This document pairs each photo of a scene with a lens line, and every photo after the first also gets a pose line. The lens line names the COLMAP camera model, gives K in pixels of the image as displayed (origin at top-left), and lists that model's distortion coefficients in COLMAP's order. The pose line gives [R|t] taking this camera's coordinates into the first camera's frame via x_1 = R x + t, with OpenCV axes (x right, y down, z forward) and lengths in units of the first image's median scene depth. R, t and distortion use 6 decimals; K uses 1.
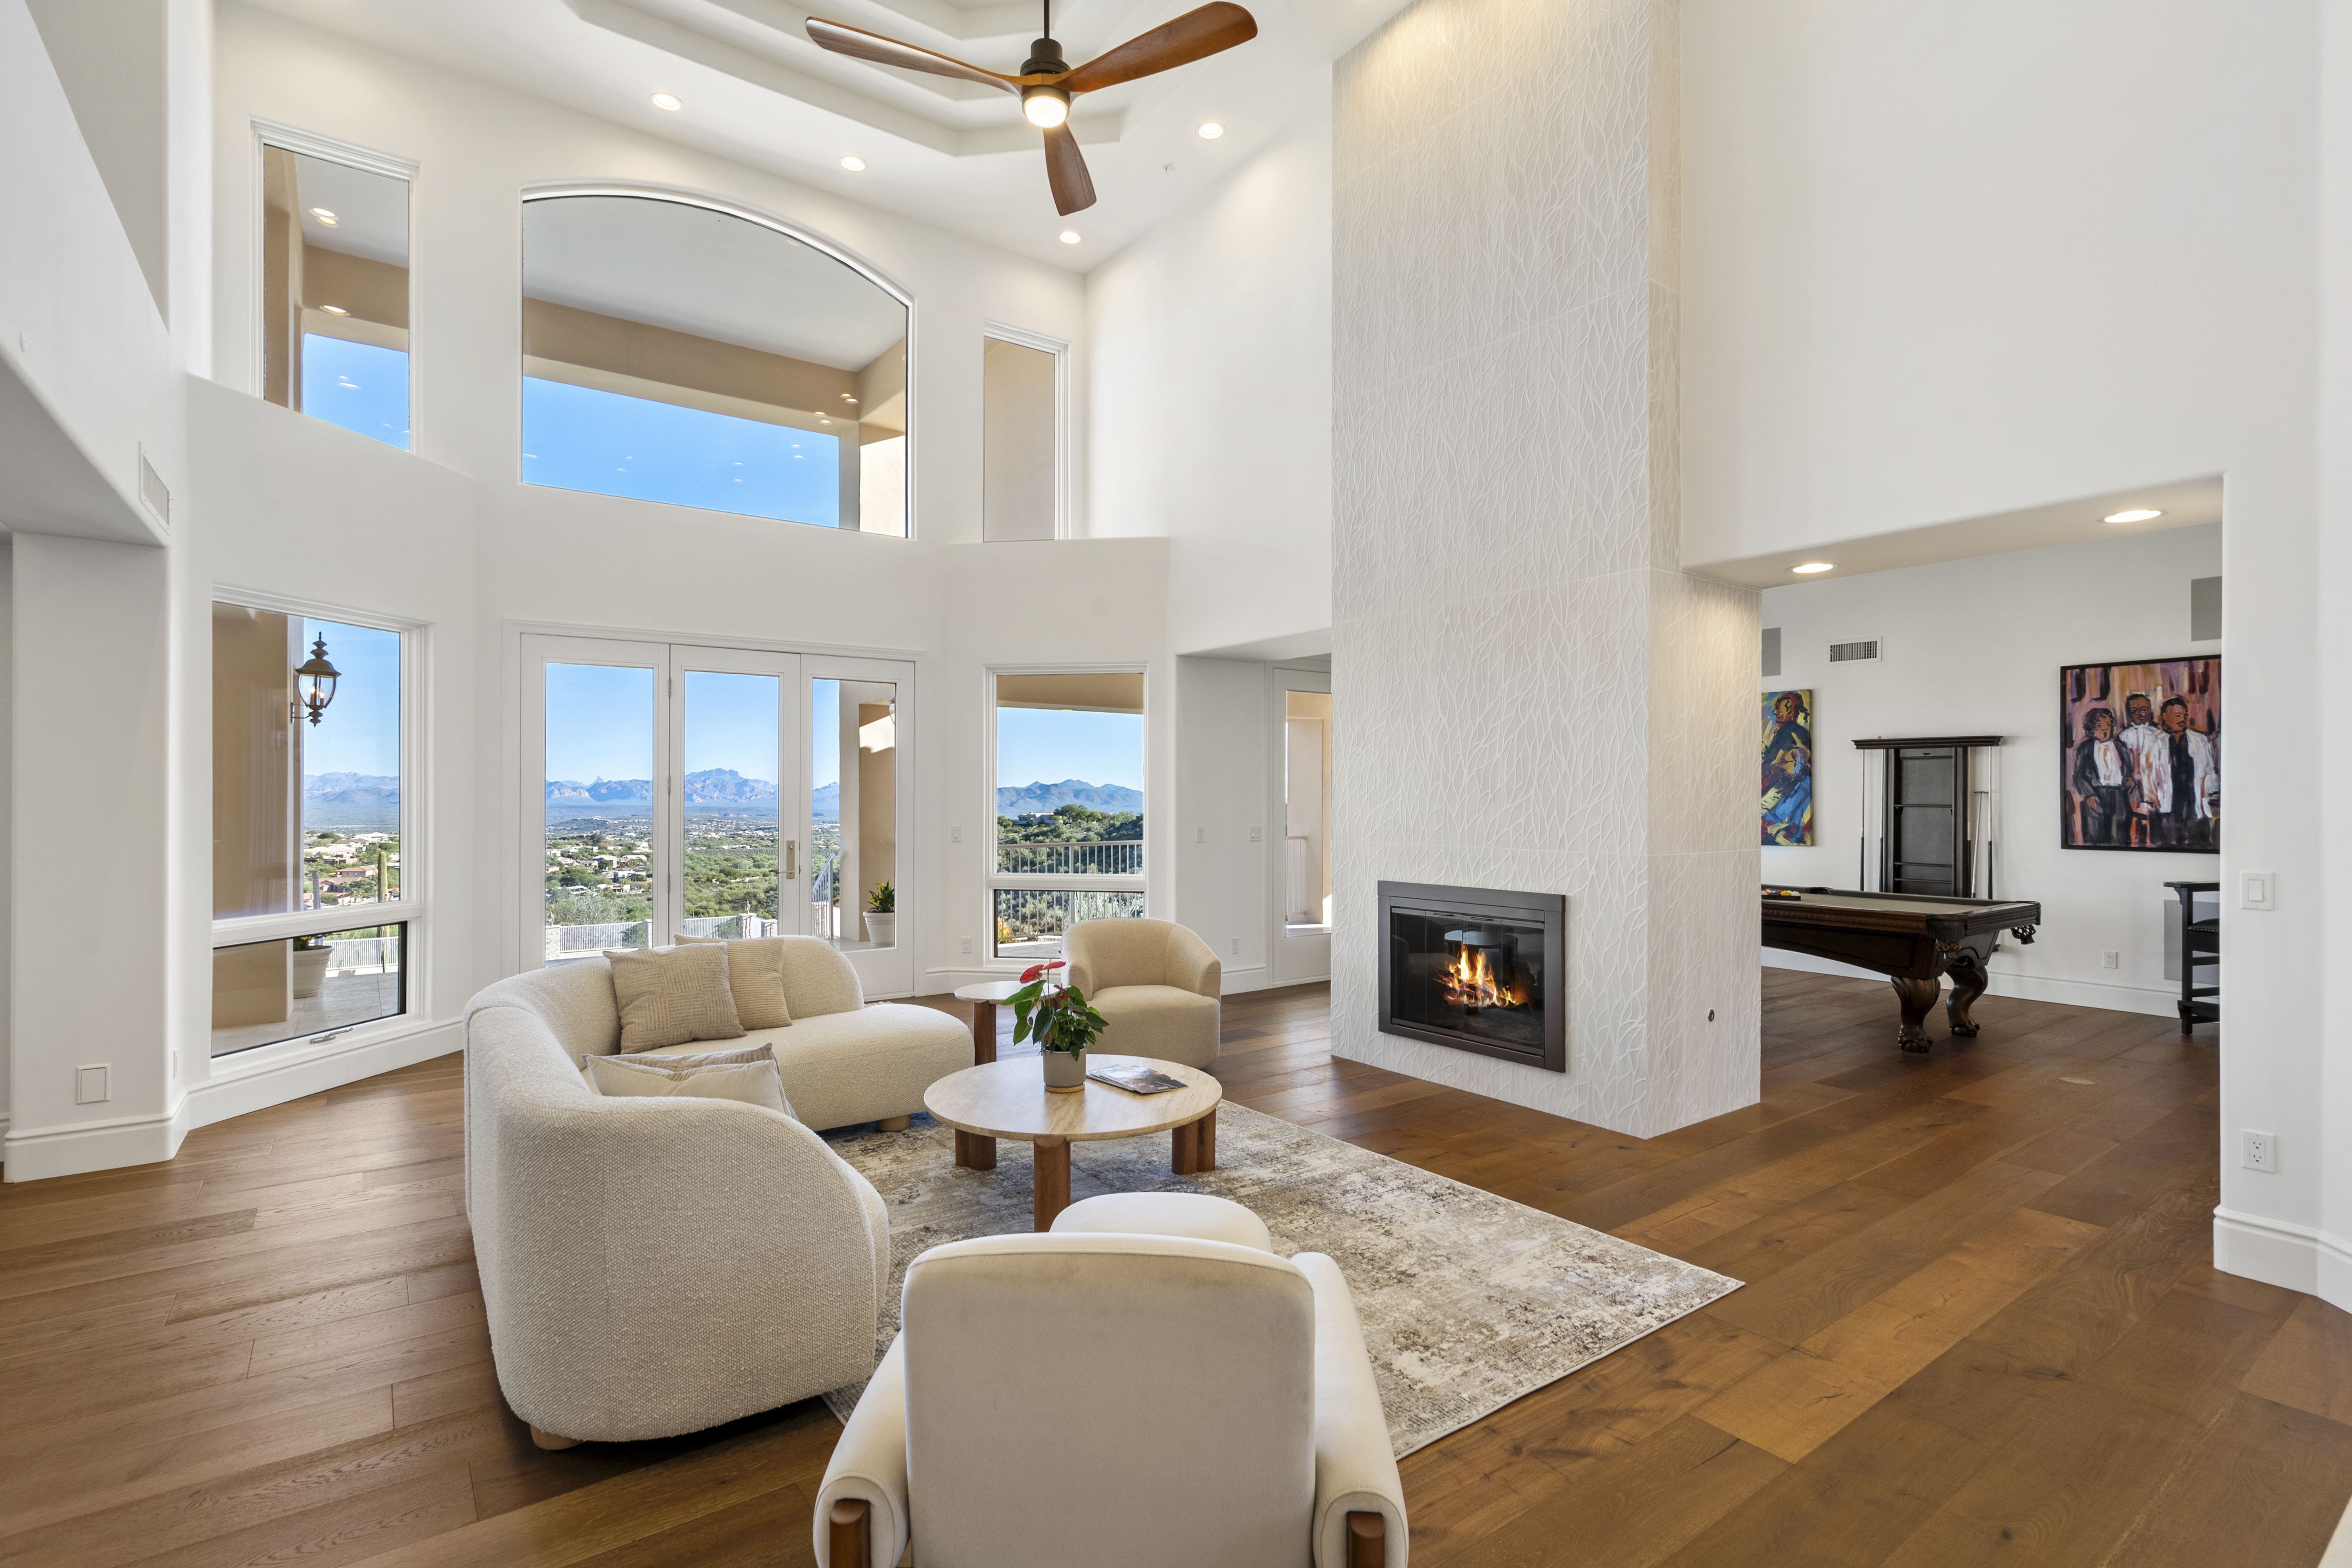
lens RADIAL K [[1100.7, 0, 1176.0], [0, 1100.7, 784.0], [0, 0, 1]] dist [0.000866, 0.000647]
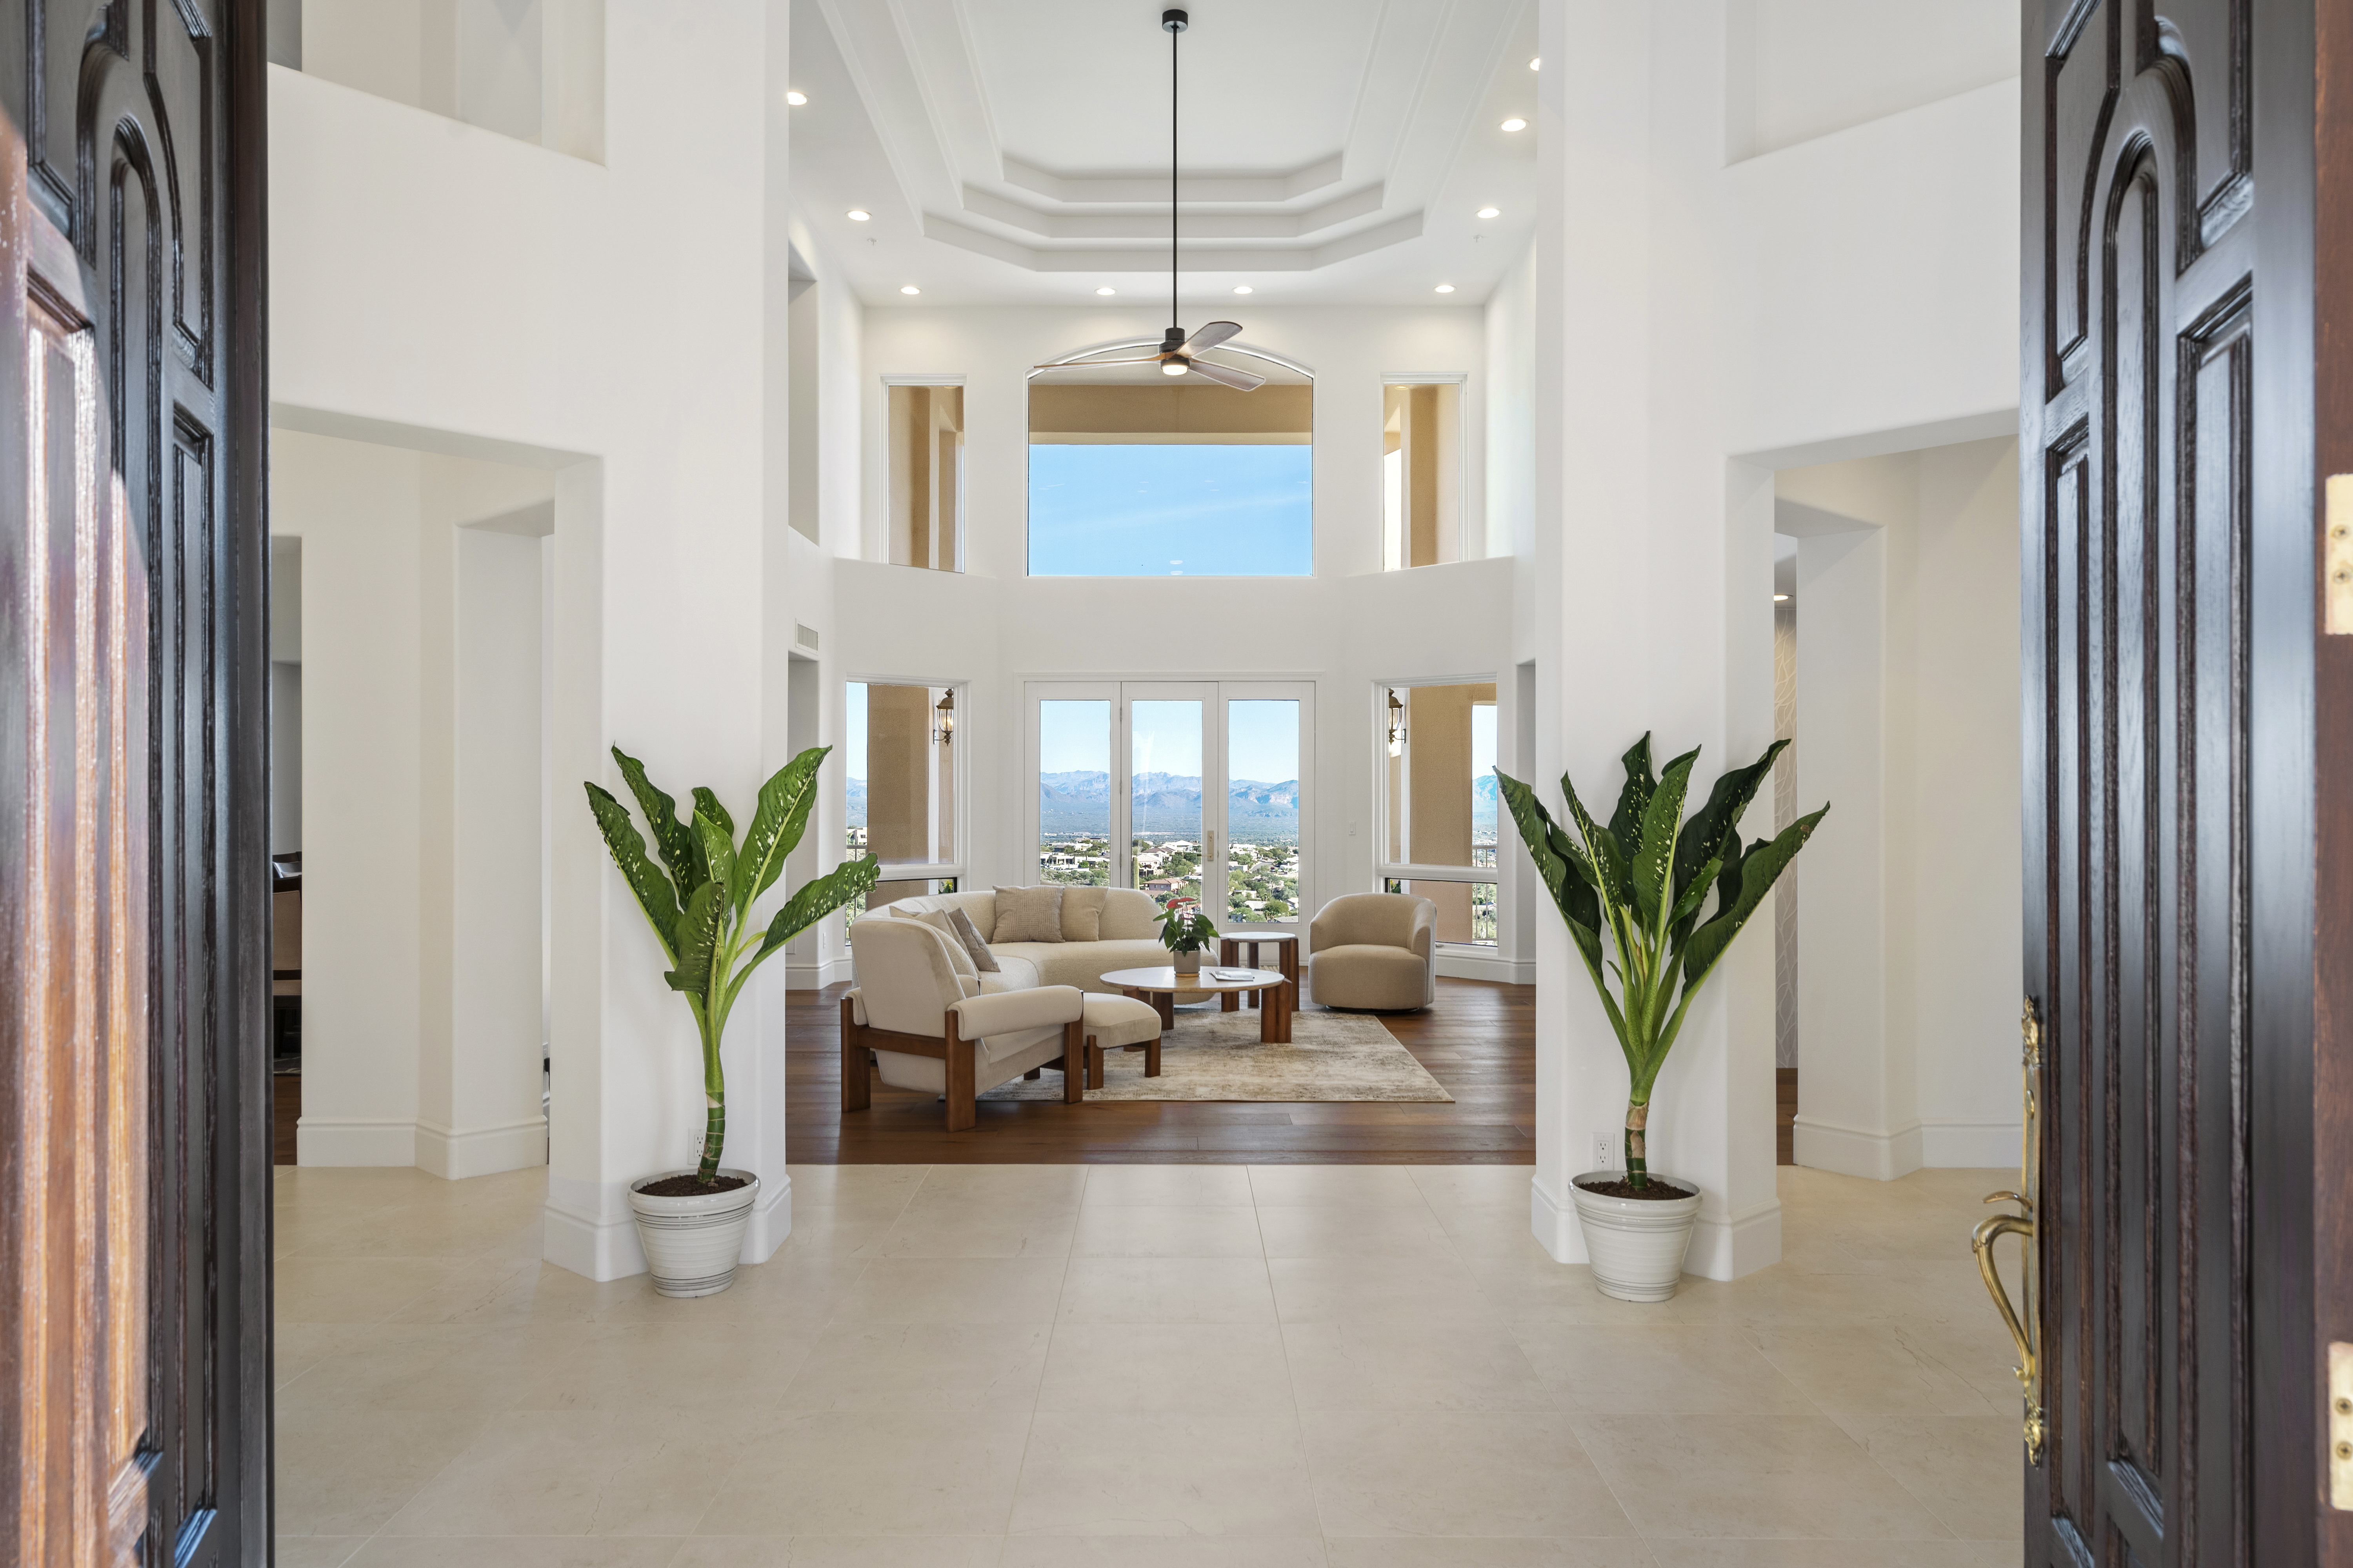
lens RADIAL K [[1563.4, 0, 1176.5], [0, 1563.4, 784.0], [0, 0, 1]] dist [-0.002132, -0.000106]
pose [[0.805029, -0.004590, -0.593217, 0.792239], [0.004961, 0.999987, -0.001004, -0.001425], [0.593214, -0.002135, 0.805042, -0.540379]]
